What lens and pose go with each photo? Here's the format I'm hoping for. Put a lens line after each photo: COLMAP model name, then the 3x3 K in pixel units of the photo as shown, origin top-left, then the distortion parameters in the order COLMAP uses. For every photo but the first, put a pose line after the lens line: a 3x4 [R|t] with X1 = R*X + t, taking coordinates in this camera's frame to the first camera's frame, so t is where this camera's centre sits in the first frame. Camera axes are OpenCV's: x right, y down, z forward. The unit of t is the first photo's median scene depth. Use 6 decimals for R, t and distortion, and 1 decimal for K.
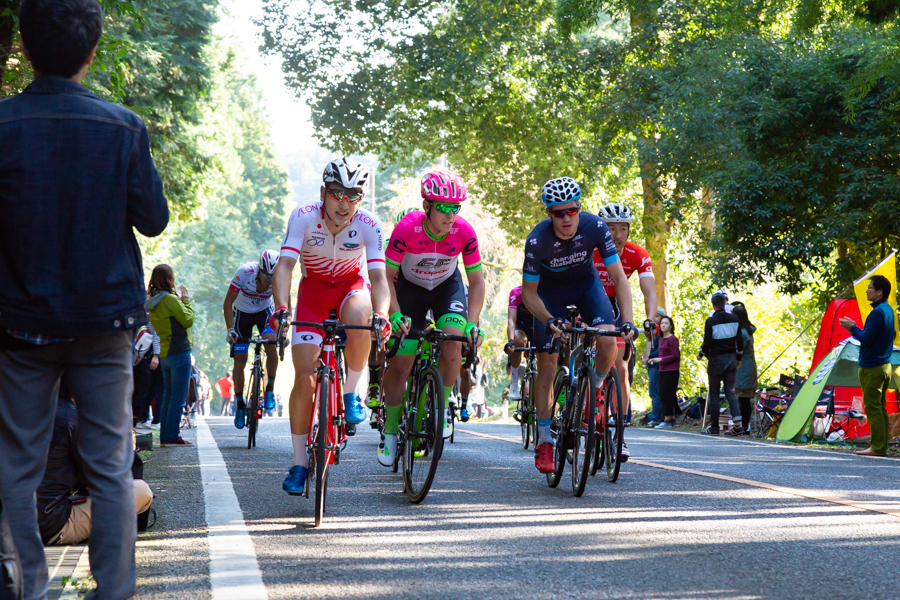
lens RADIAL K [[2673.0, 0, 450.0], [0, 2673.0, 300.0], [0, 0, 1]] dist [0.019515, 2.406092]
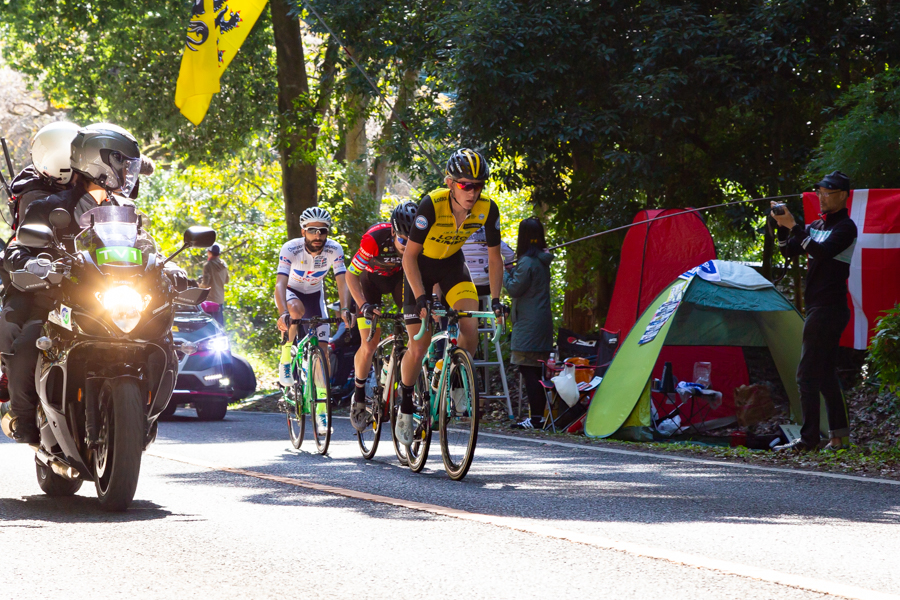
lens RADIAL K [[2456.3, 0, 450.0], [0, 2456.3, 300.0], [0, 0, 1]] dist [0.042132, -0.642927]
pose [[0.974584, -0.025734, 0.222540, -0.031580], [0.023118, 0.999630, 0.014350, 0.011746], [-0.222827, -0.008841, 0.974818, 0.444746]]
